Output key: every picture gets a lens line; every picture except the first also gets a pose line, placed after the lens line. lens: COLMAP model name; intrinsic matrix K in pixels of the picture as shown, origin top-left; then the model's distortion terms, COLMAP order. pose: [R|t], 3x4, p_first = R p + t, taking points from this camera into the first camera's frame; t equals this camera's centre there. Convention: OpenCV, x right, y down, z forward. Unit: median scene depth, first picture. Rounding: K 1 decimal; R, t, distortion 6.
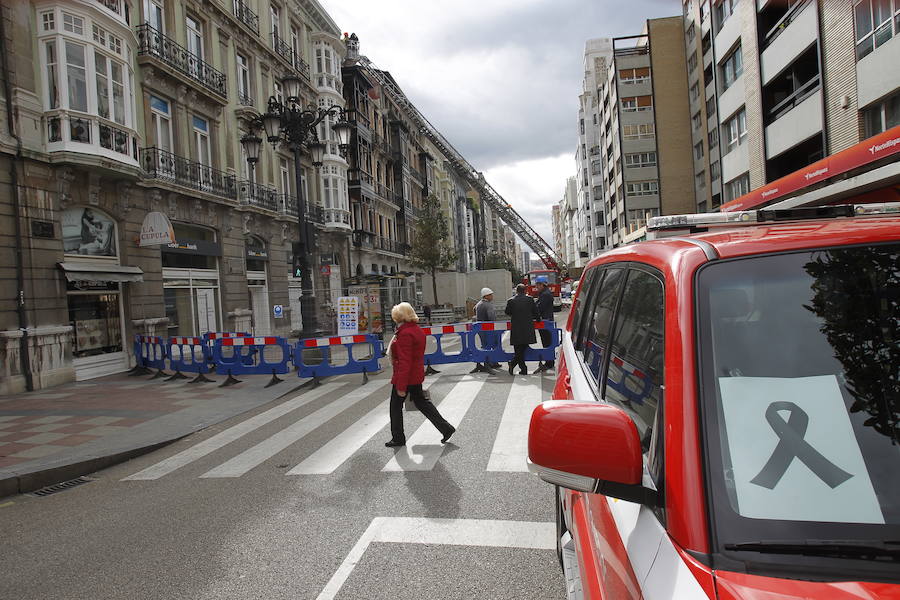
lens RADIAL K [[531.7, 0, 450.0], [0, 531.7, 300.0], [0, 0, 1]] dist [-0.081479, 0.041965]
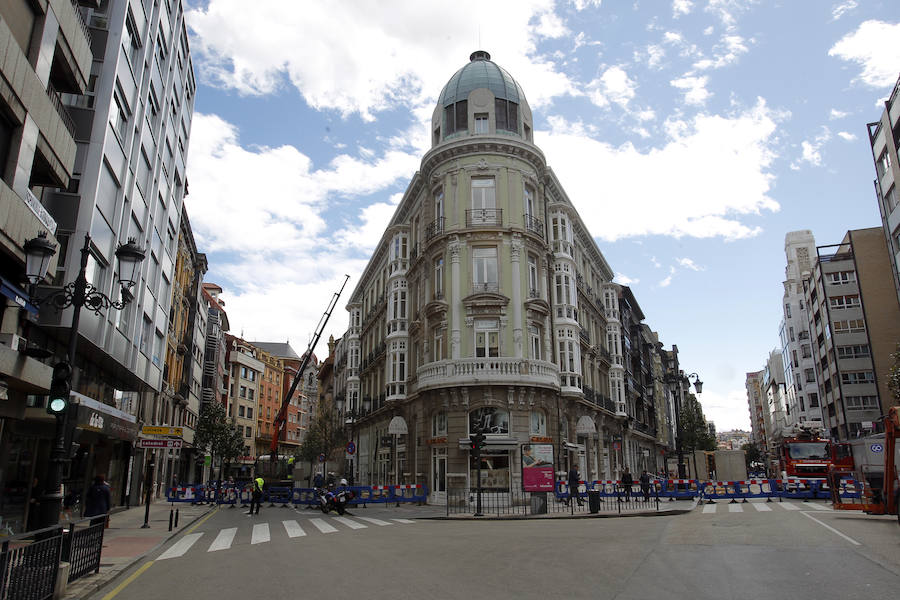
lens RADIAL K [[614.1, 0, 450.0], [0, 614.1, 300.0], [0, 0, 1]] dist [-0.038500, 0.004769]
pose [[0.969184, -0.004208, -0.246300, -0.136562], [-0.062418, 0.963030, -0.262063, 0.013309], [0.238297, 0.269361, 0.933091, -0.392698]]
